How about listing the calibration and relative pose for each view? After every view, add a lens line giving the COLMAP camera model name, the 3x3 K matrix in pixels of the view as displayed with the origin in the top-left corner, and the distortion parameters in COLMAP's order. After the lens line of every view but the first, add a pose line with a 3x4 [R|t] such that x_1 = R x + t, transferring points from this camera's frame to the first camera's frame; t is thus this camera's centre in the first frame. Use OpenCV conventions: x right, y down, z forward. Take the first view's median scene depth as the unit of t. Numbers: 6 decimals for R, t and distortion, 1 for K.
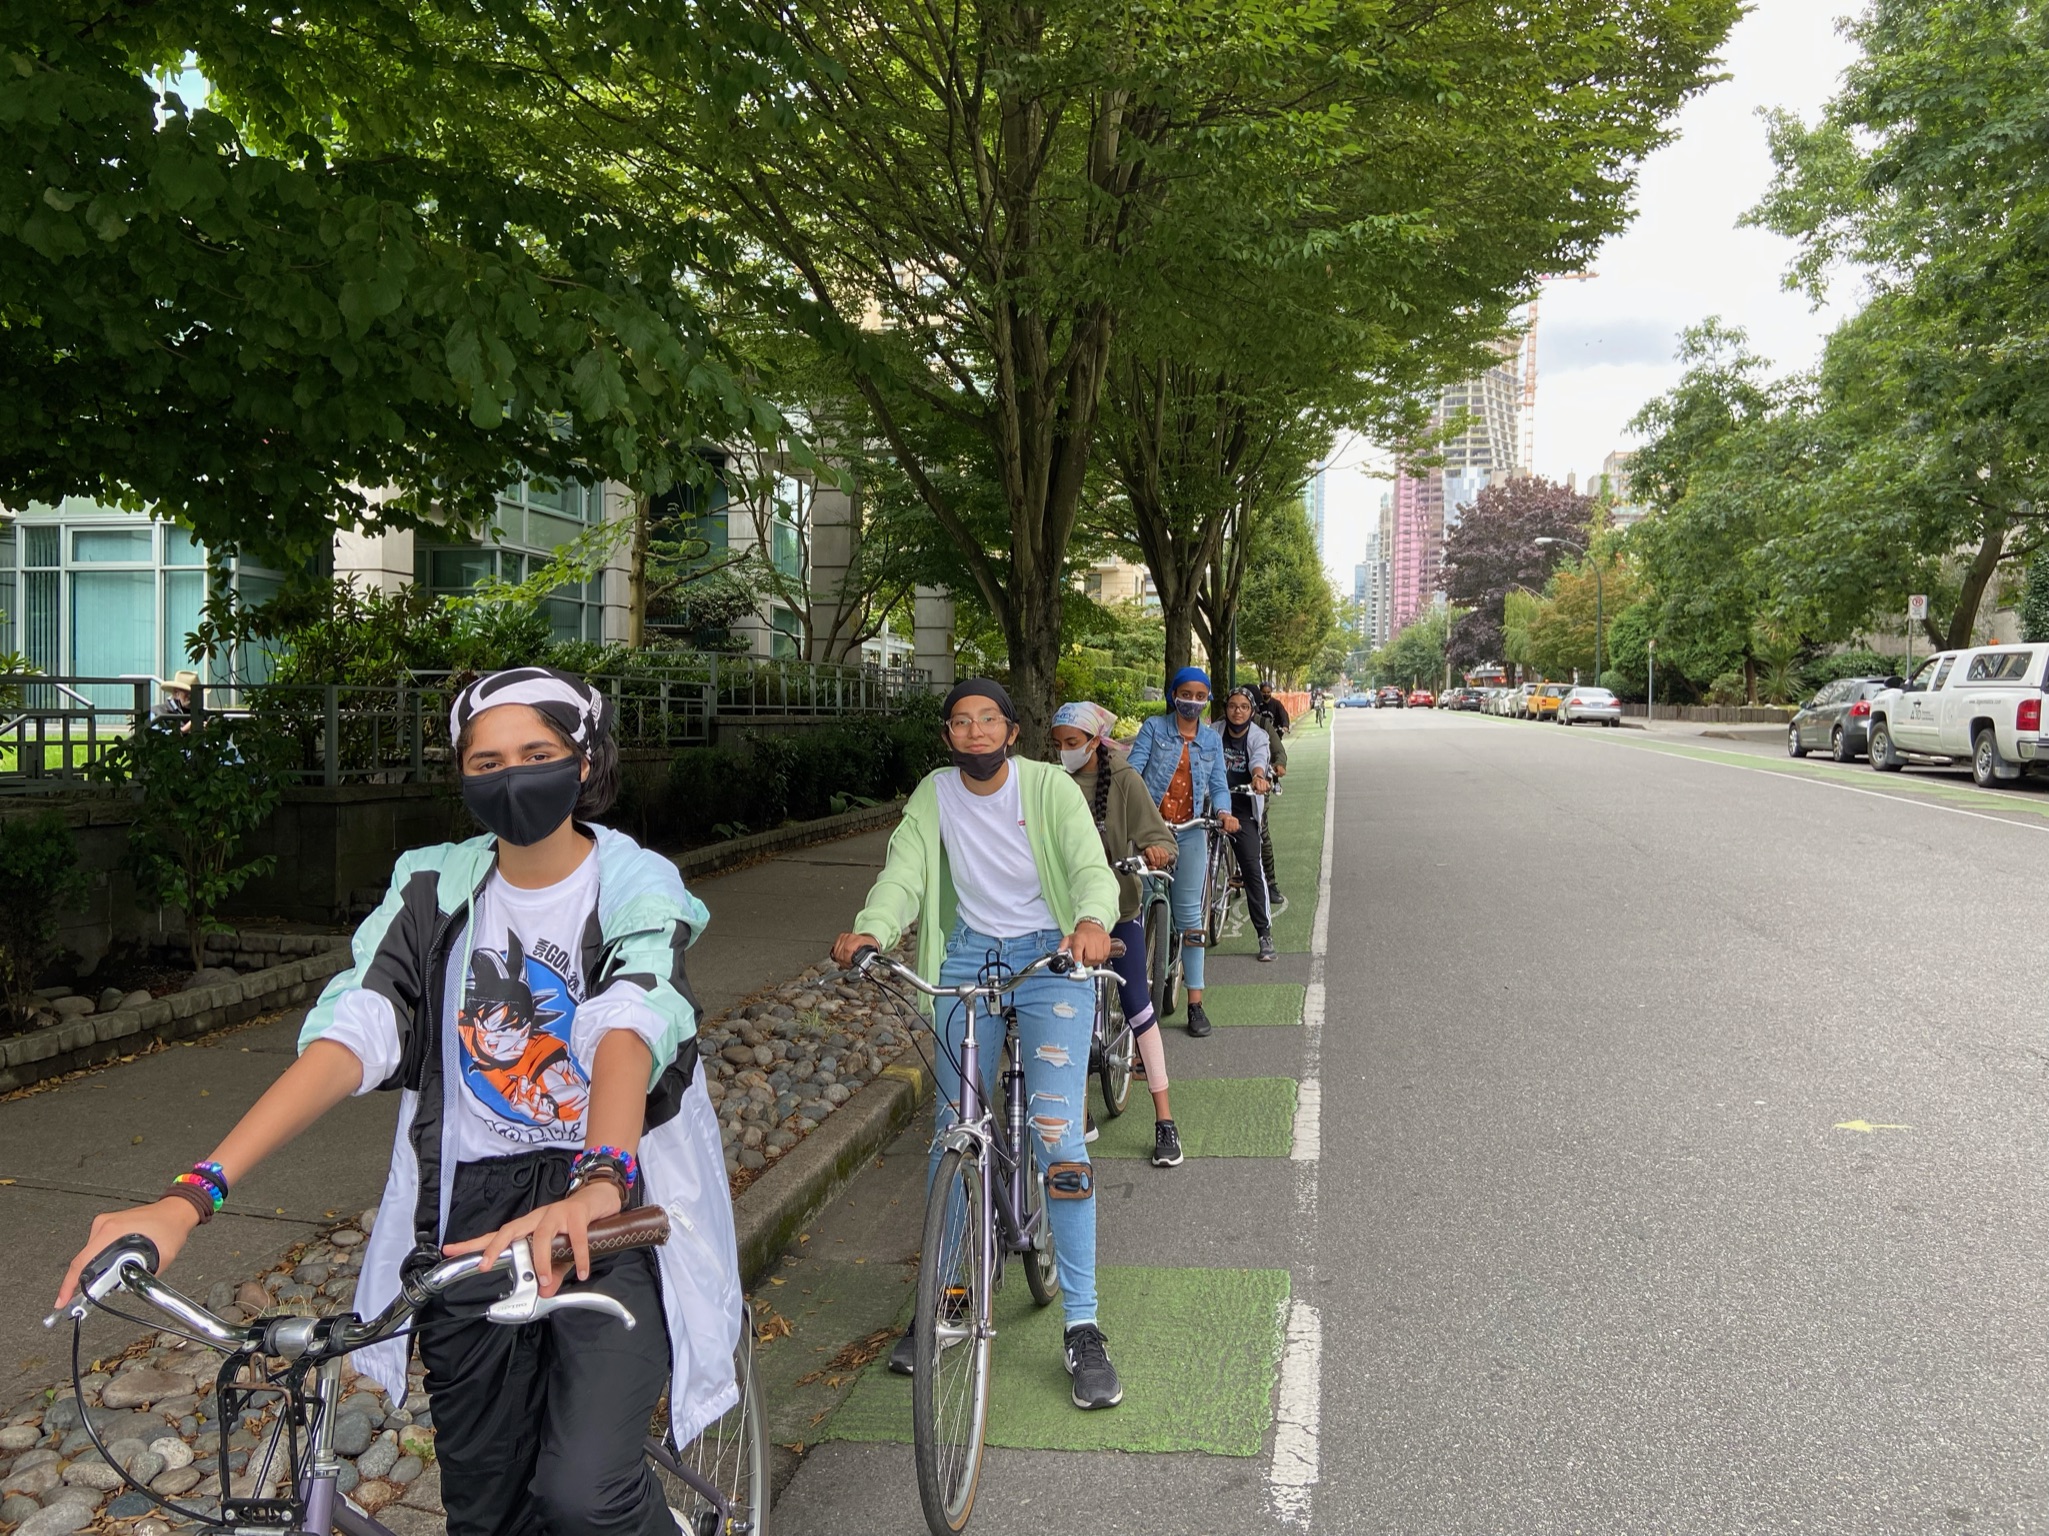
lens RADIAL K [[1541.9, 0, 1014.0], [0, 1541.9, 758.3], [0, 0, 1]] dist [0.086795, -0.117941]
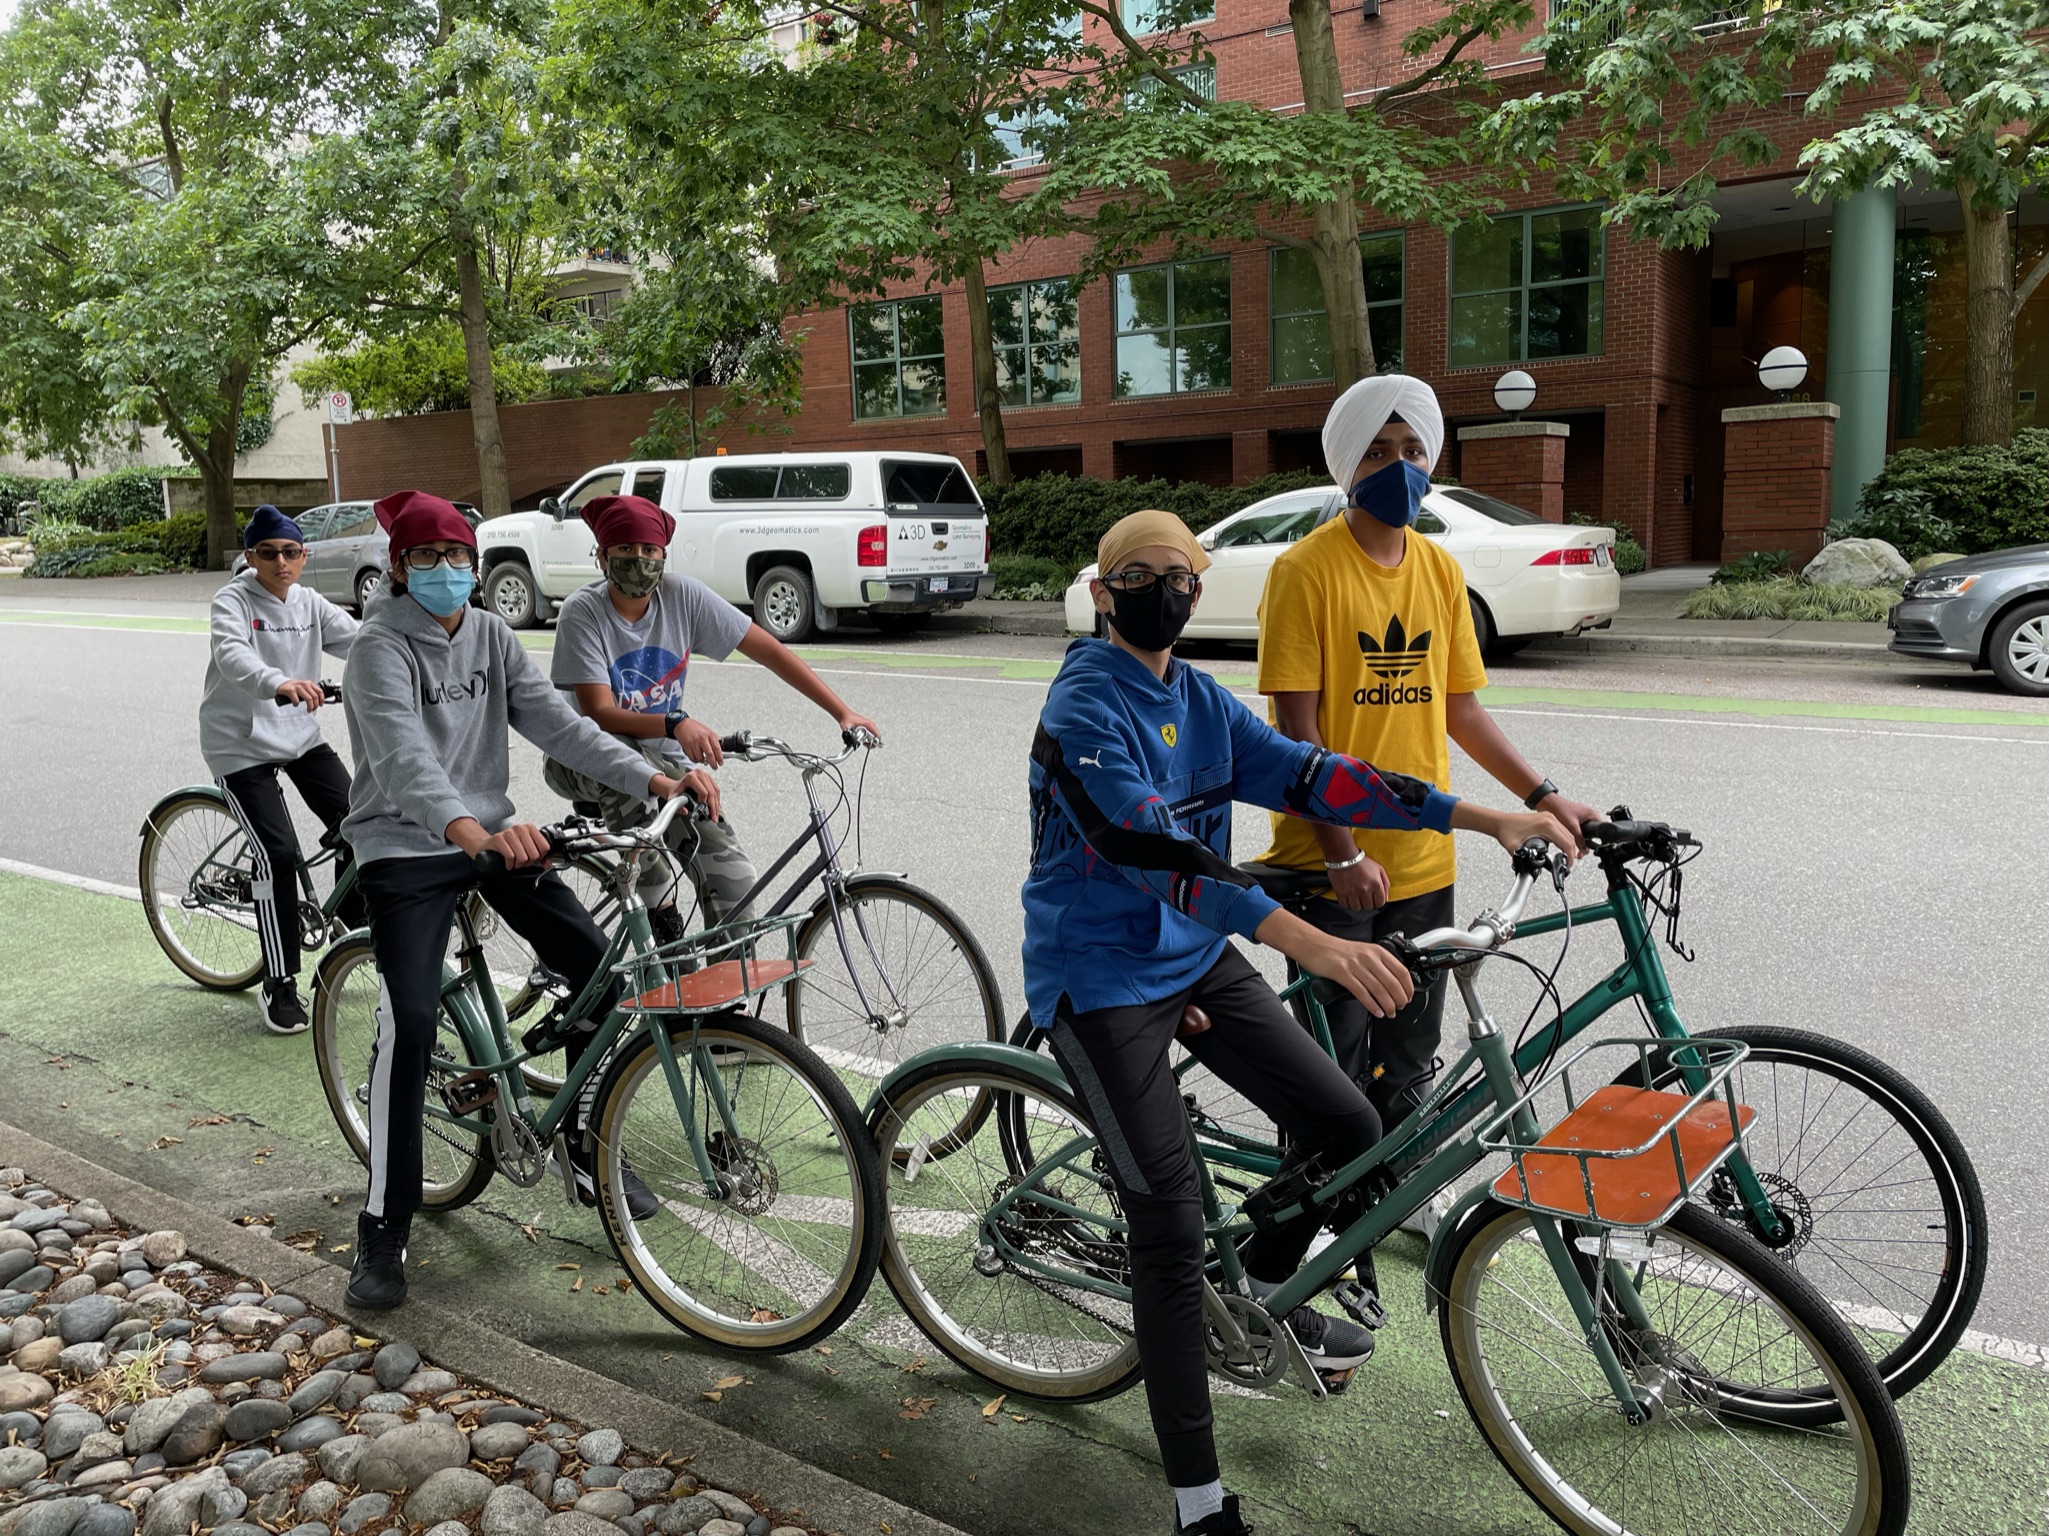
lens RADIAL K [[1533.0, 0, 1024.5], [0, 1533.0, 768.0], [0, 0, 1]] dist [0.092601, -0.124040]
pose [[0.364377, -0.164879, 0.916539, -0.010200], [0.060082, 0.986313, 0.153545, -0.007987], [-0.929311, -0.000881, 0.369296, 0.164157]]
